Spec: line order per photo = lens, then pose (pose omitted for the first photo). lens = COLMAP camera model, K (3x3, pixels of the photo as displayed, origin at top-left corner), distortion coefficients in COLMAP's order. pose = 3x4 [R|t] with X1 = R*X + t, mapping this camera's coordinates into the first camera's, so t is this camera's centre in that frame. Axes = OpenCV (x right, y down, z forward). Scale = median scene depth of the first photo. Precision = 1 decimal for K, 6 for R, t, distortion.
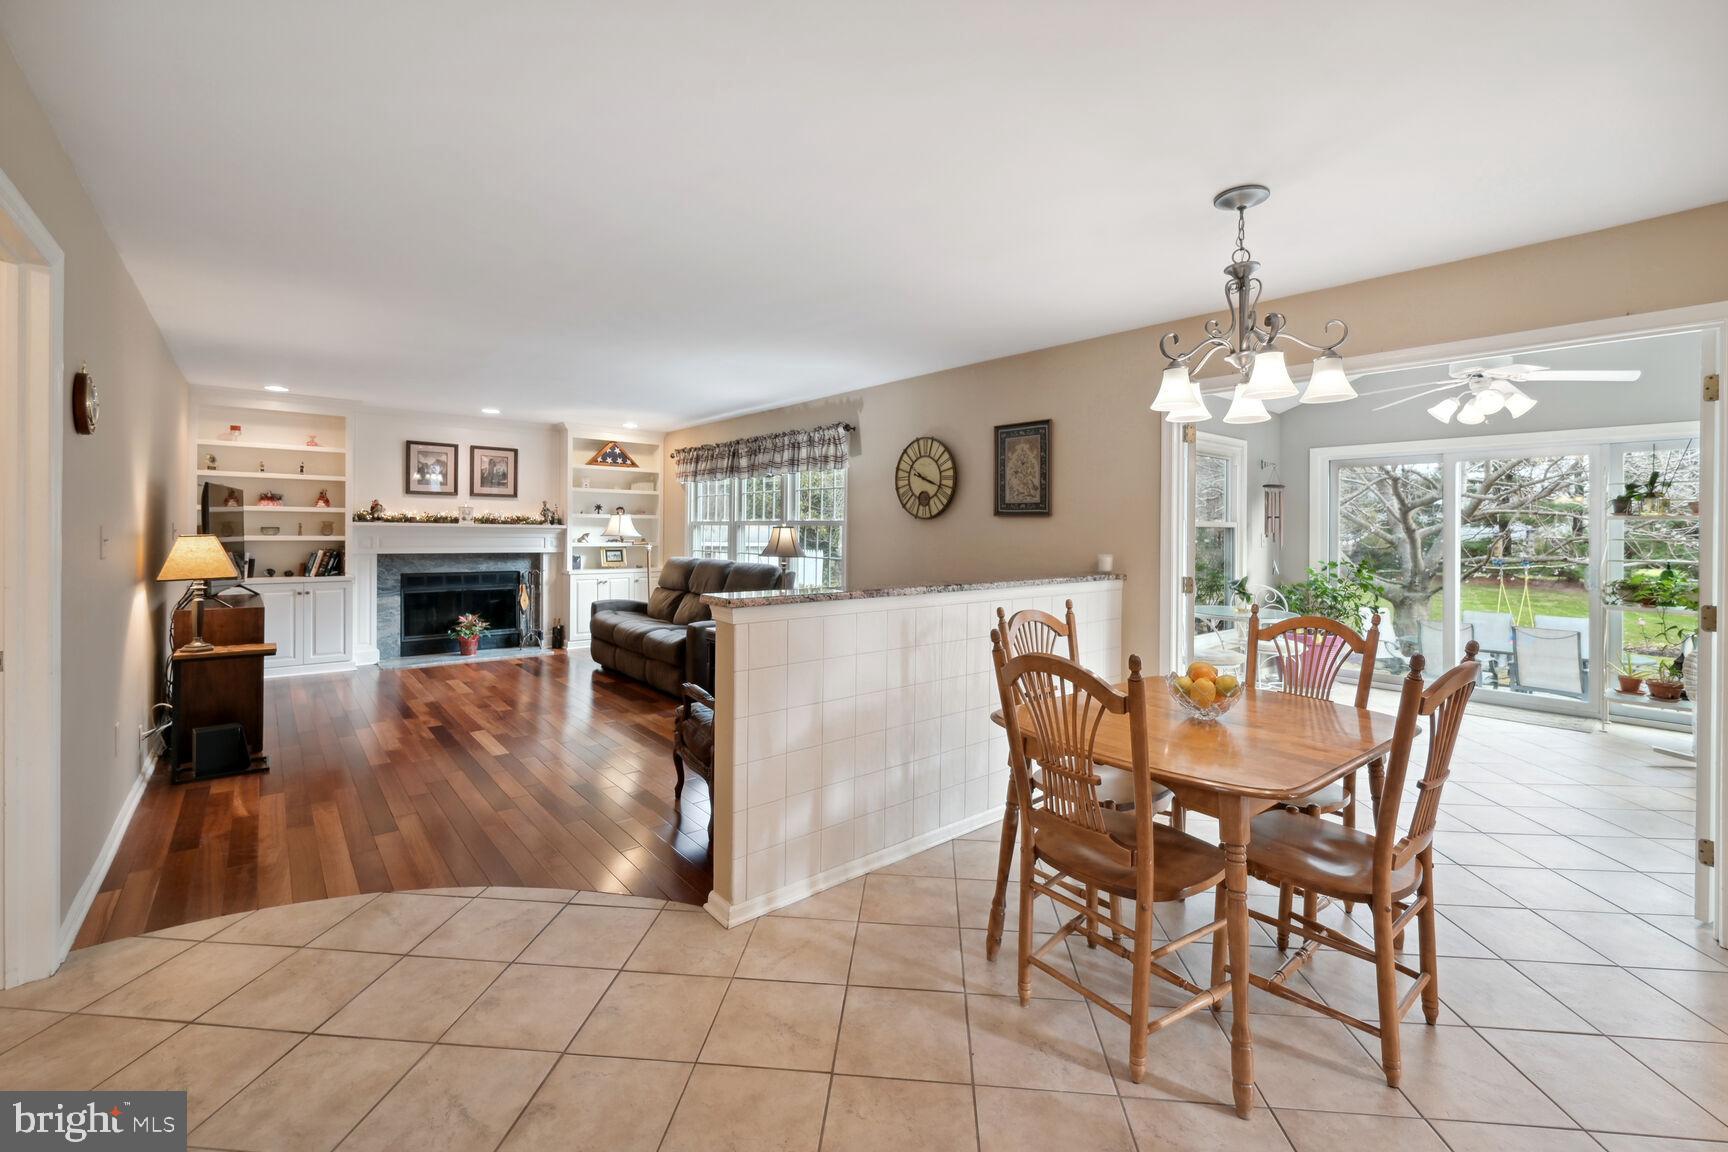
lens RADIAL K [[706.1, 0, 872.8], [0, 706.1, 533.3], [0, 0, 1]] dist [-0.002285, 0.001350]
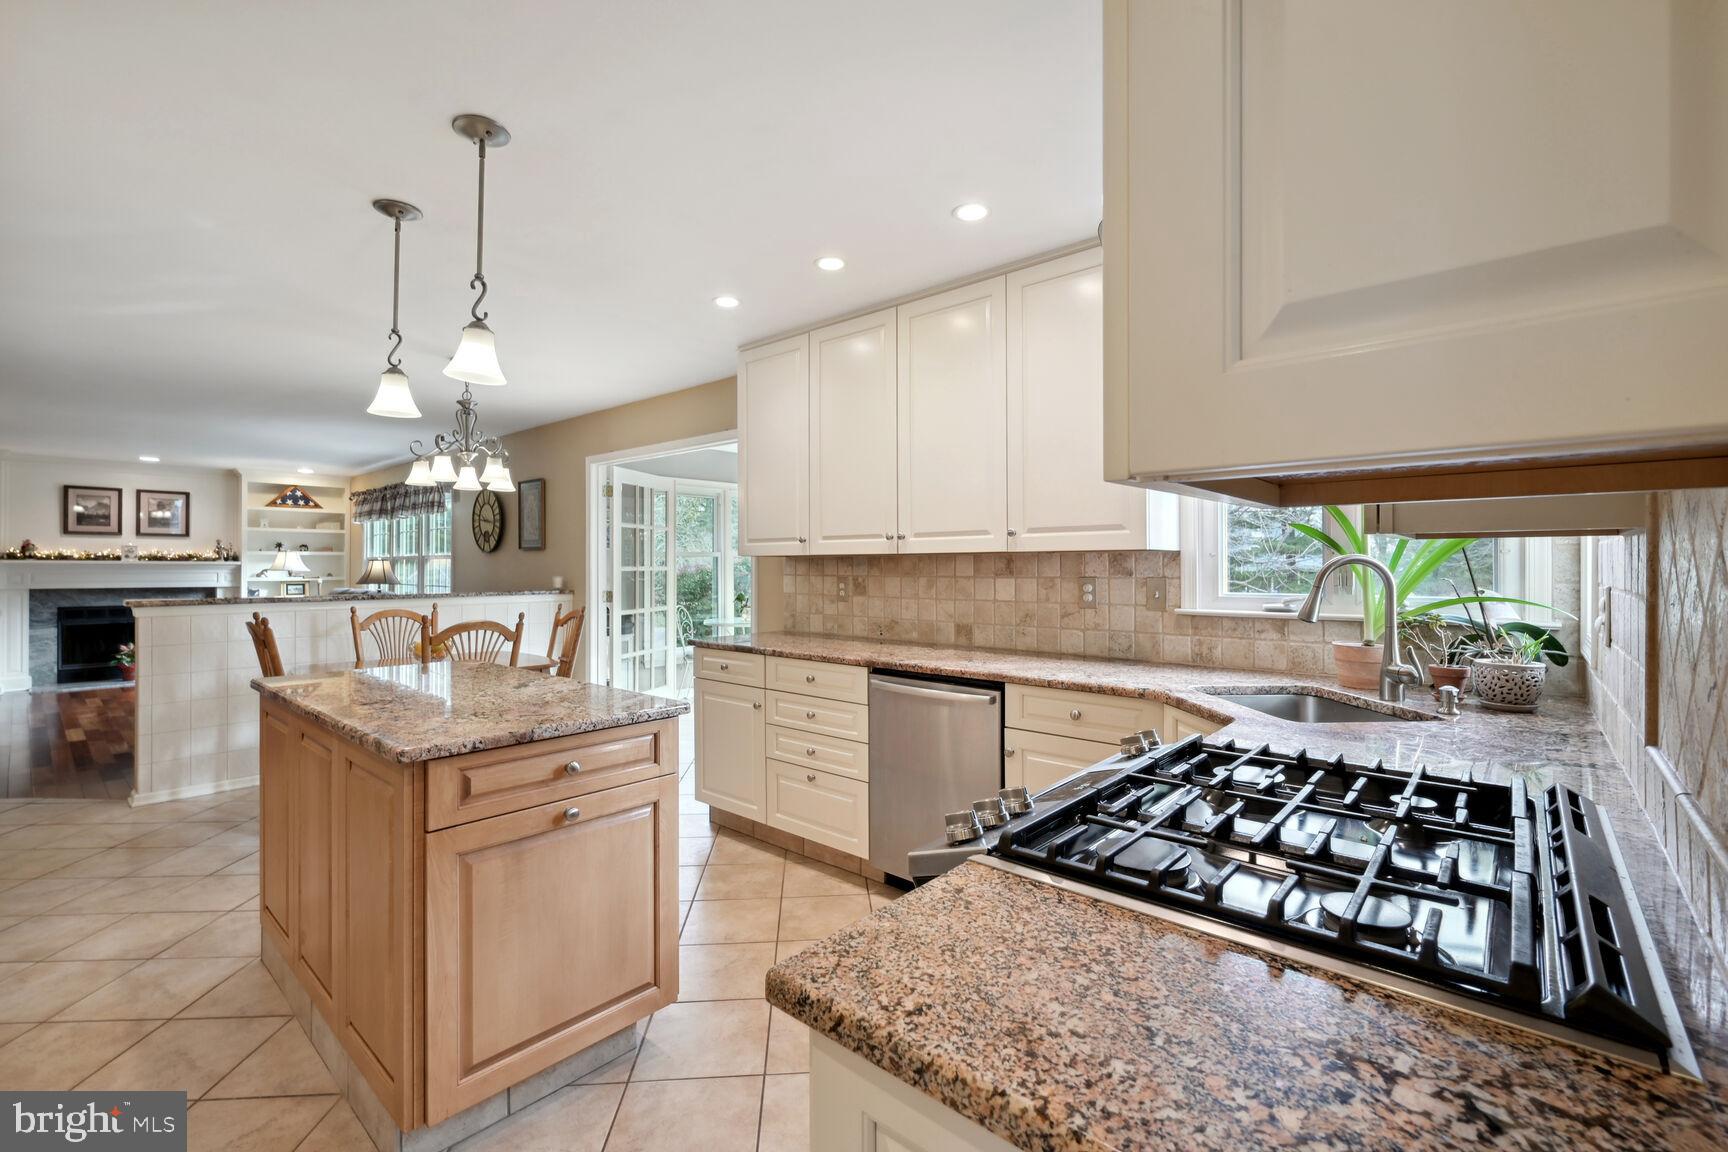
lens RADIAL K [[750.4, 0, 879.5], [0, 750.4, 559.0], [0, 0, 1]] dist [-0.002480, 0.000863]
pose [[0.990677, -0.009434, 0.135907, 0.434209], [0.011400, 0.999841, -0.013694, 0.012857], [-0.135756, 0.015116, 0.990627, -0.321626]]
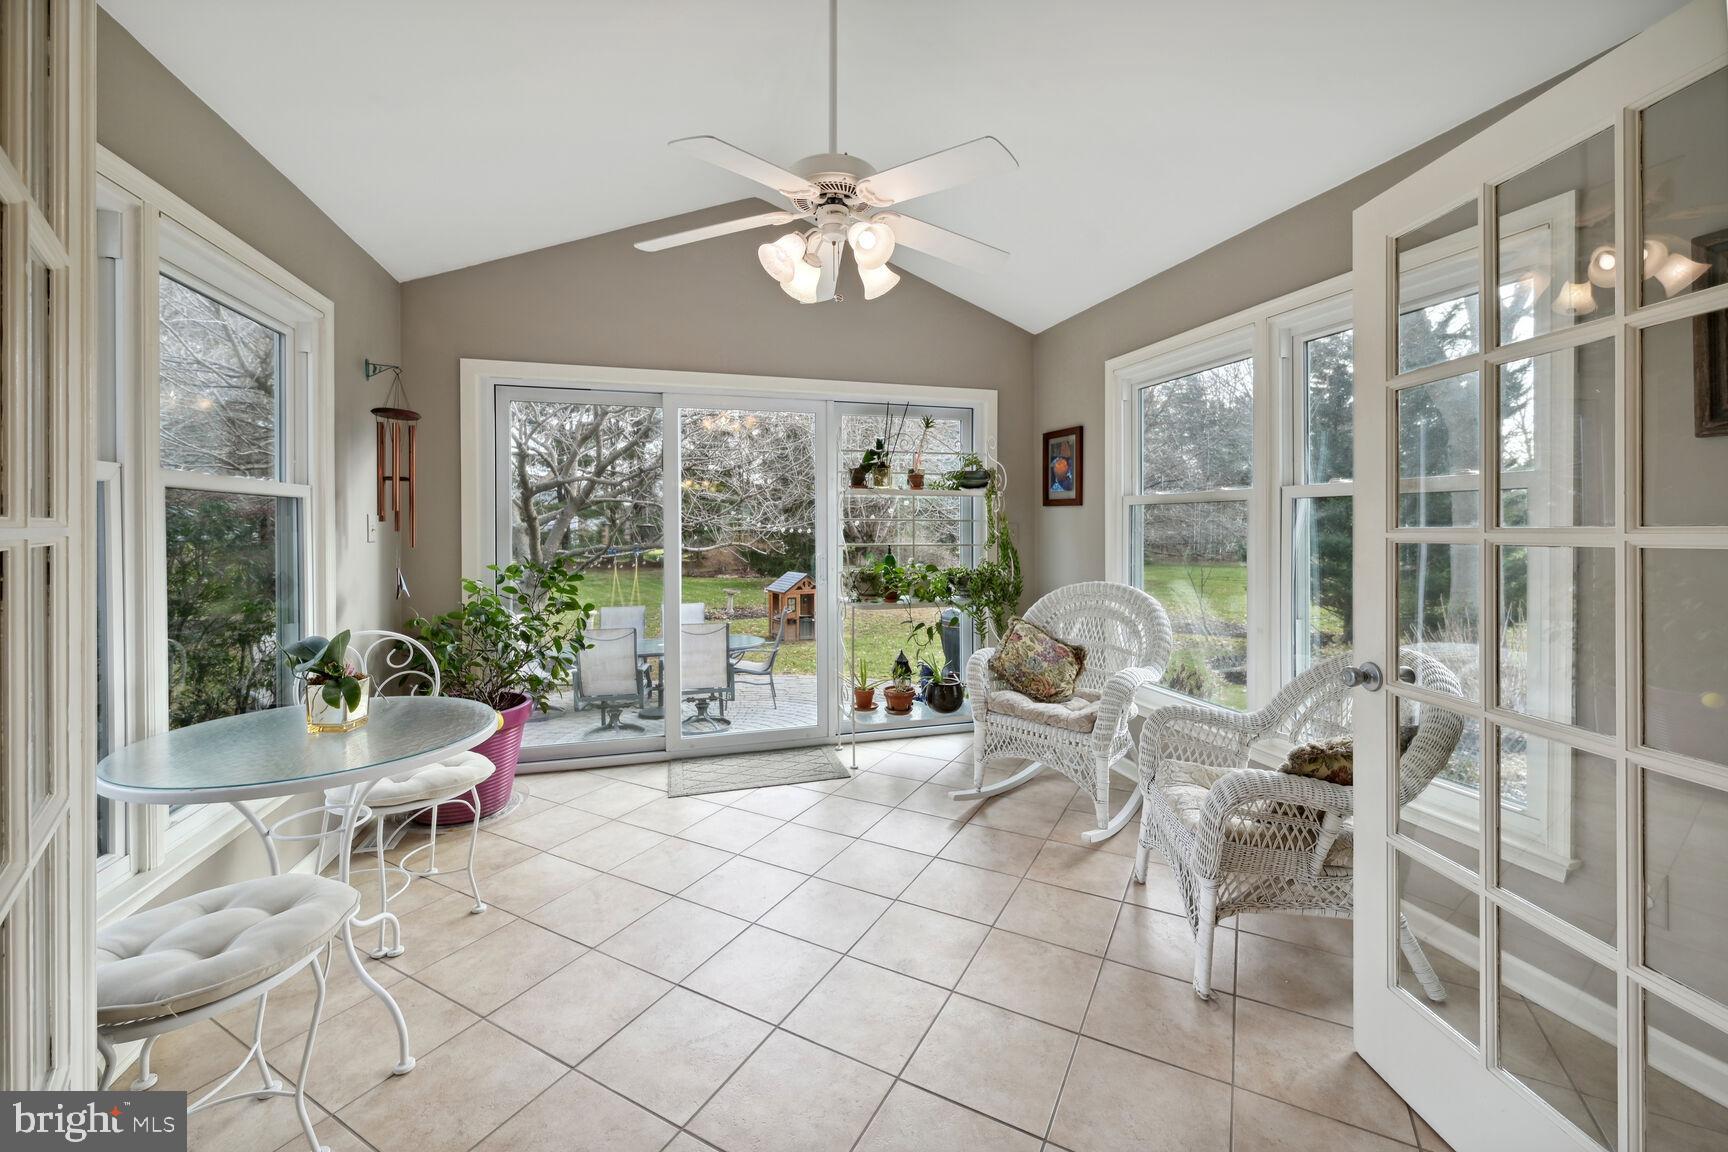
lens RADIAL K [[706.1, 0, 894.4], [0, 706.1, 528.5], [0, 0, 1]] dist [-0.002285, 0.001350]
pose [[0.400201, -0.012423, 0.916343, 0.257550], [0.008354, 0.999916, 0.009908, 0.008302], [-0.916389, 0.003690, 0.400272, 0.485646]]
